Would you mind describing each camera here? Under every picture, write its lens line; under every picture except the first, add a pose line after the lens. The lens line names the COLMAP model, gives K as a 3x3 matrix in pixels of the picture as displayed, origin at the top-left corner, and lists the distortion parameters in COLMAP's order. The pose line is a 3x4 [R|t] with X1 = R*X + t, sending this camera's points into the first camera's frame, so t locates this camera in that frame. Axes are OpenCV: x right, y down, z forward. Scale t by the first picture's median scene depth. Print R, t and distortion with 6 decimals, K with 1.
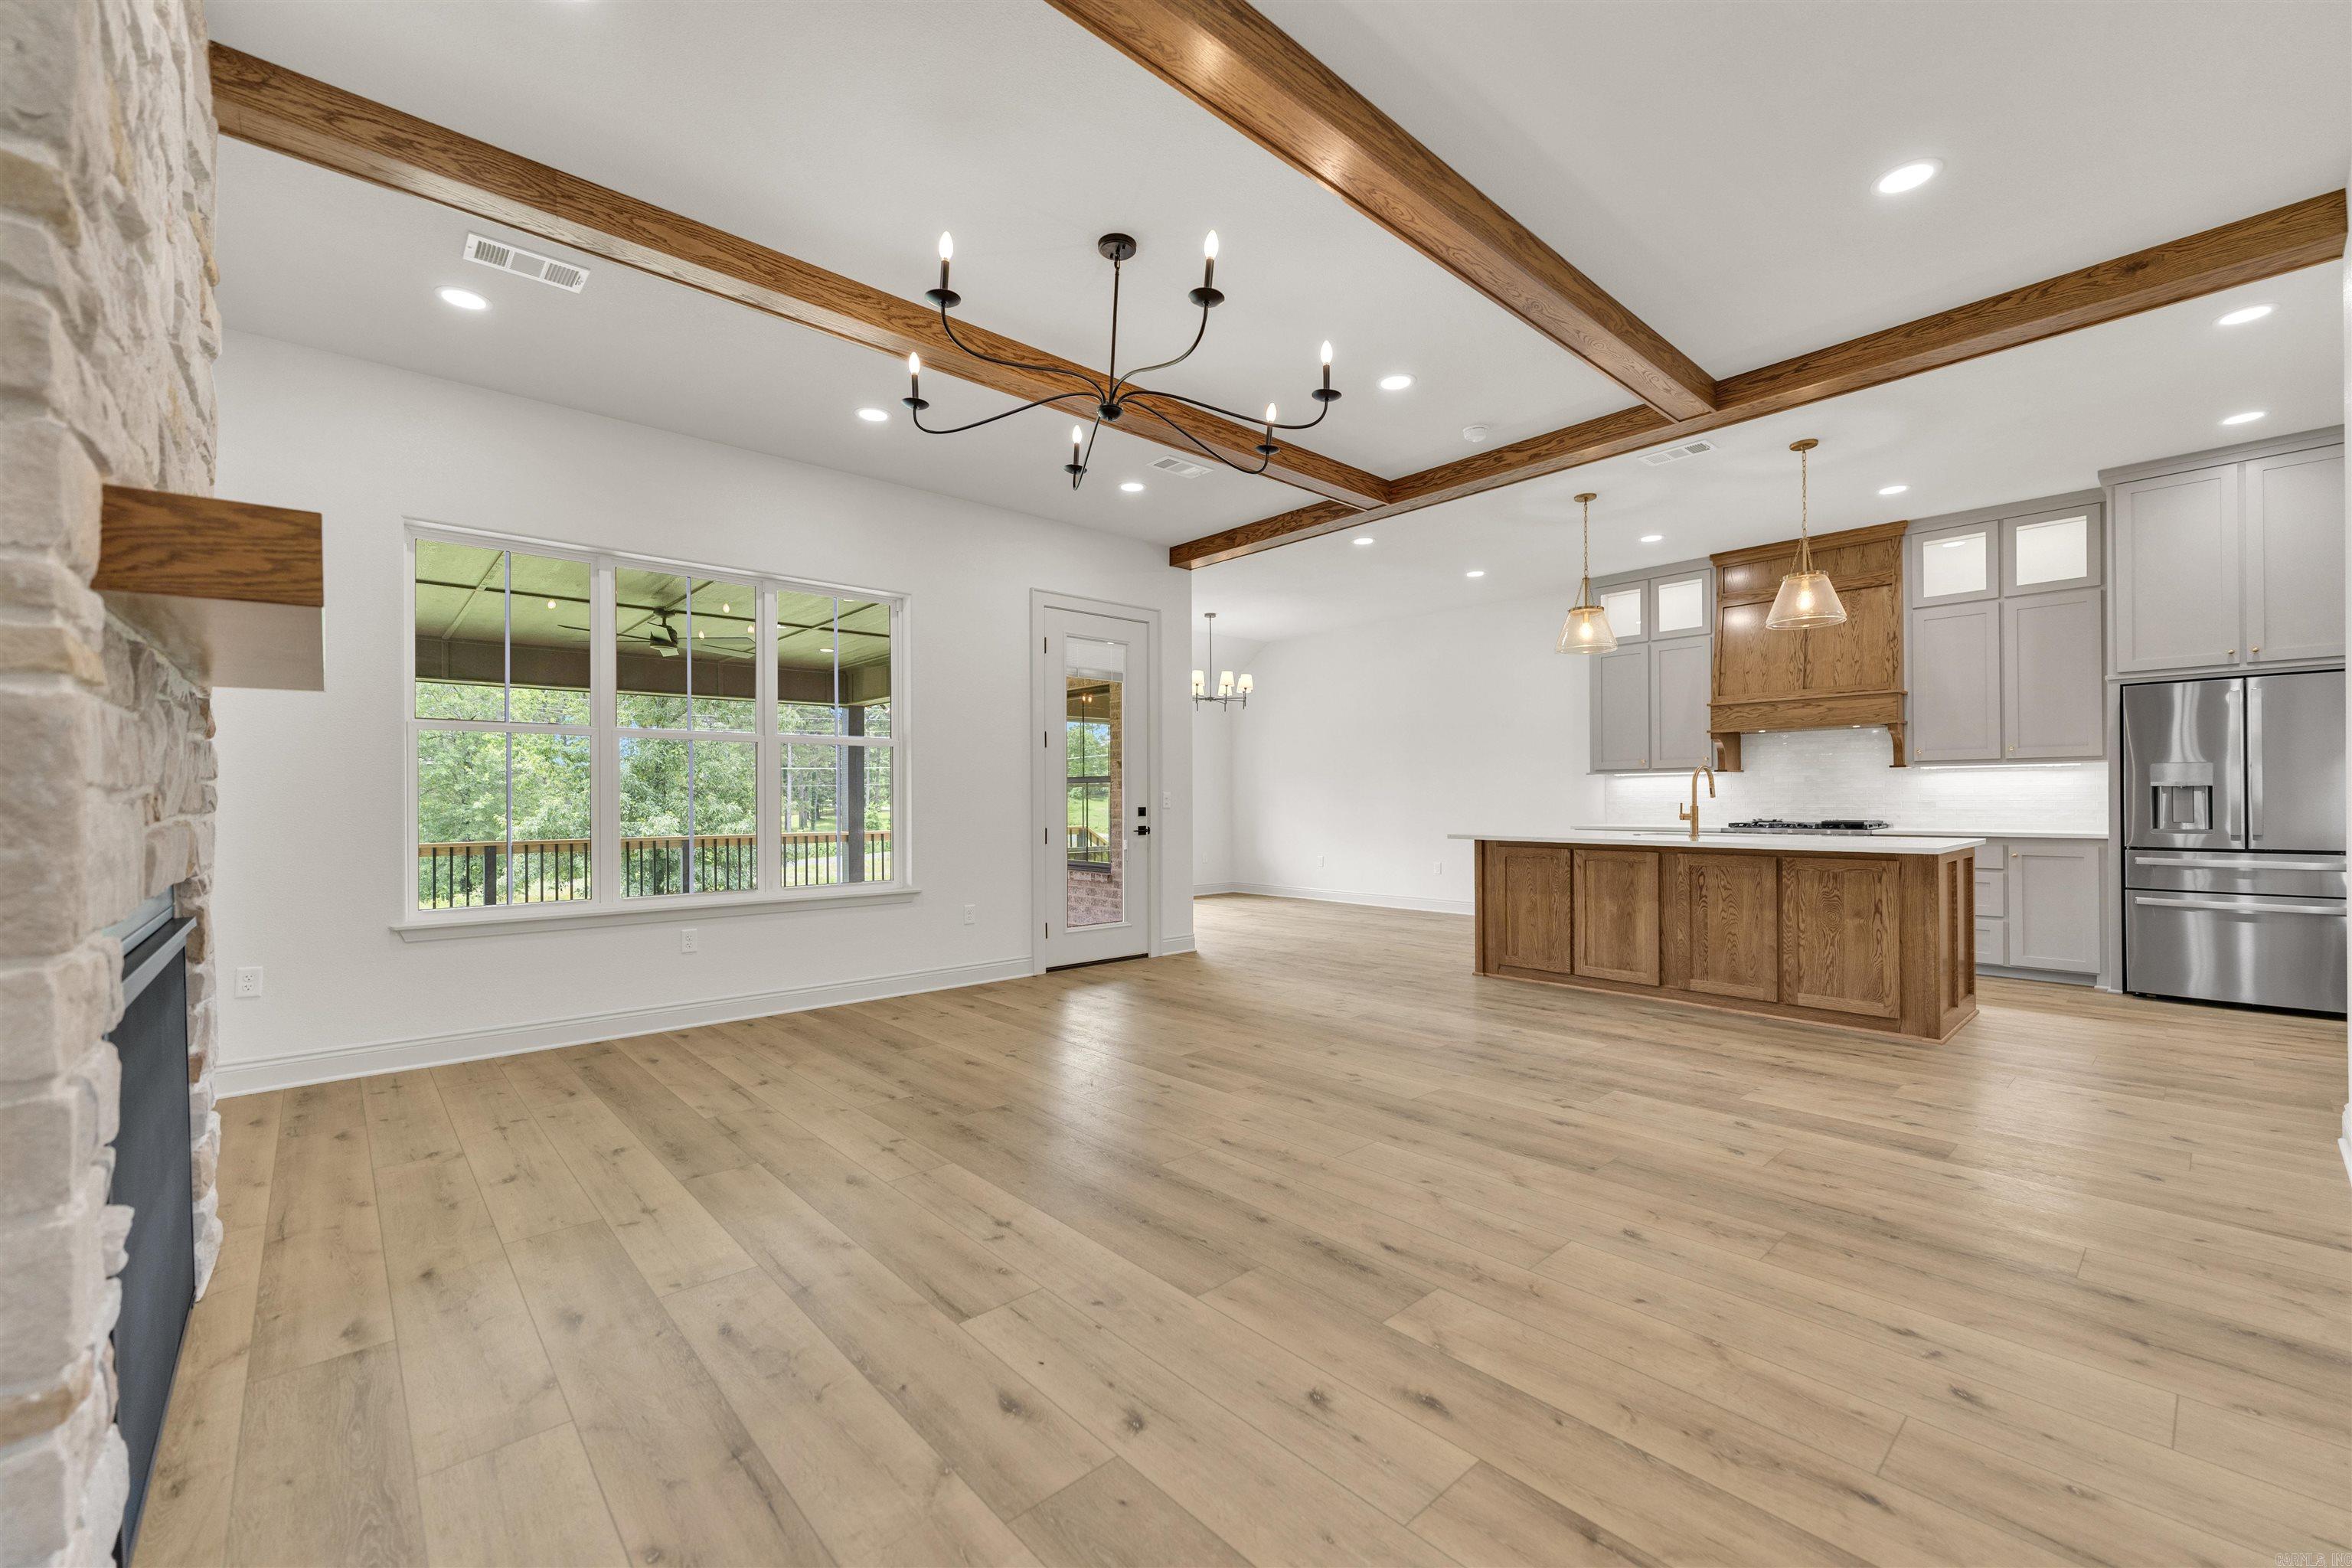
lens RADIAL K [[946.5, 0, 1166.3], [0, 946.5, 787.3], [0, 0, 1]] dist [0.002503, 0.000351]
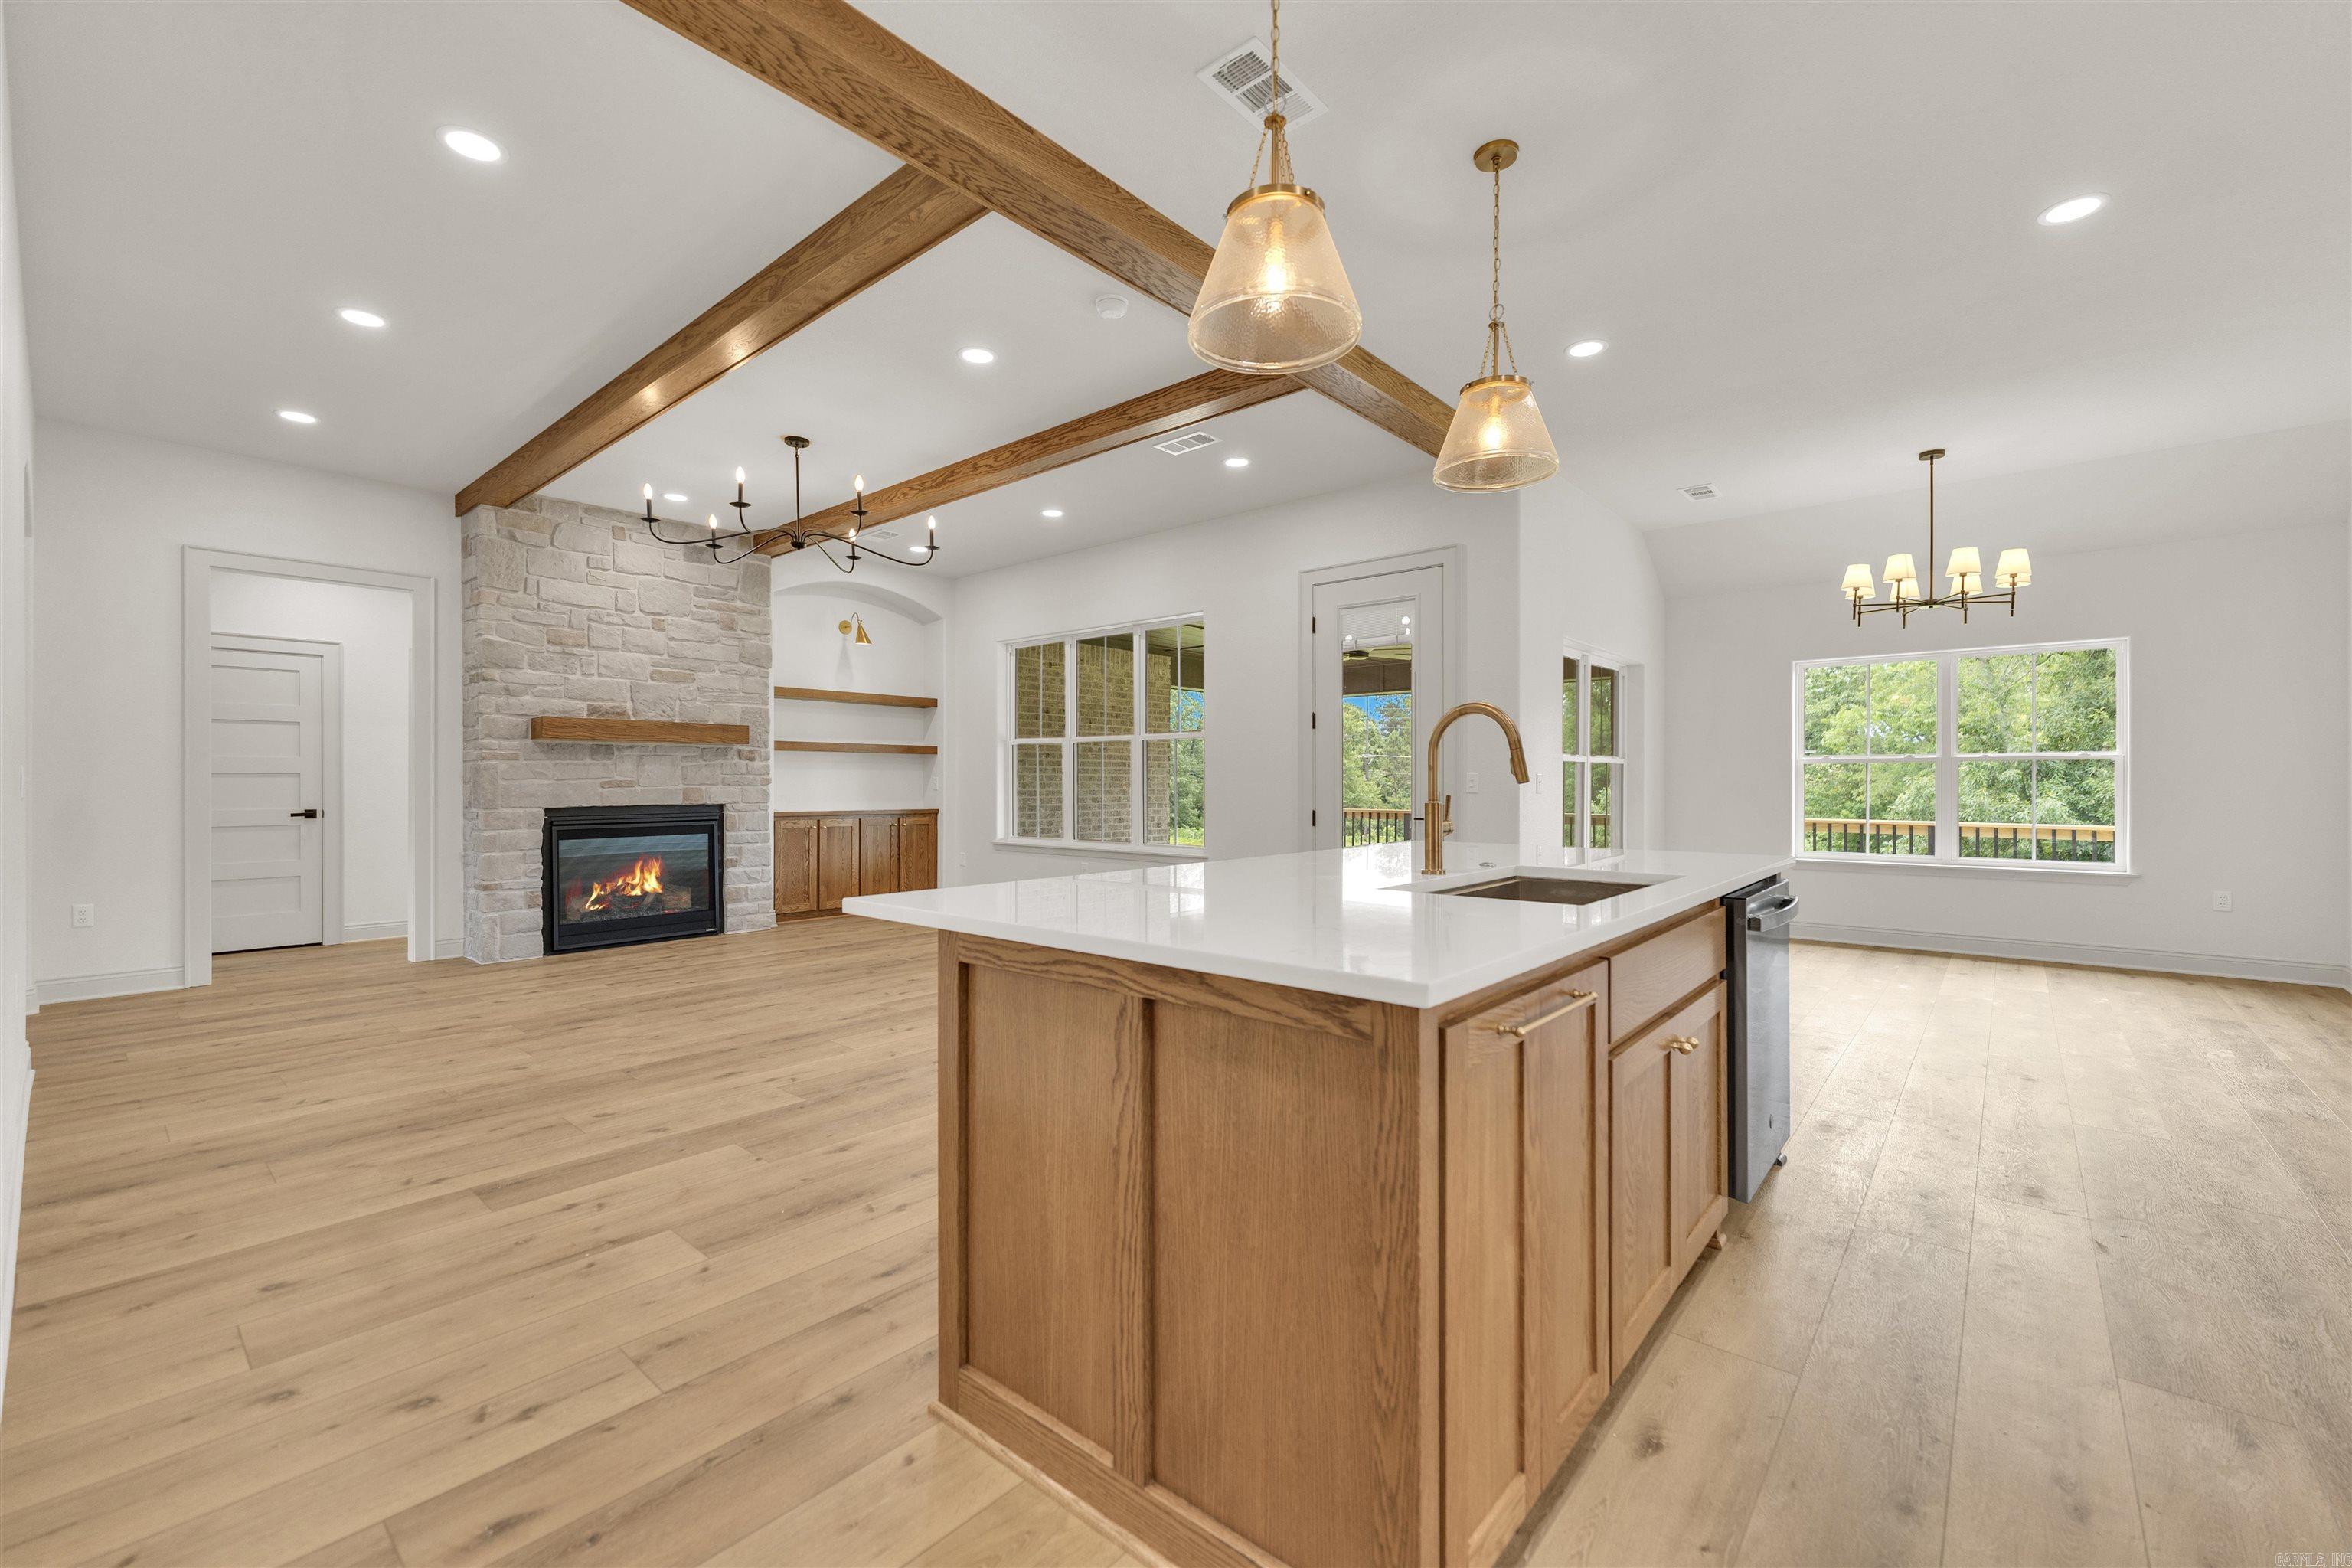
lens RADIAL K [[946.5, 0, 1159.2], [0, 946.5, 778.8], [0, 0, 1]] dist [0.002503, 0.000351]
pose [[0.128135, 0.002106, -0.991755, 1.516357], [0.013649, 0.999899, 0.003887, 0.008184], [0.991663, -0.014035, 0.128093, 1.298859]]
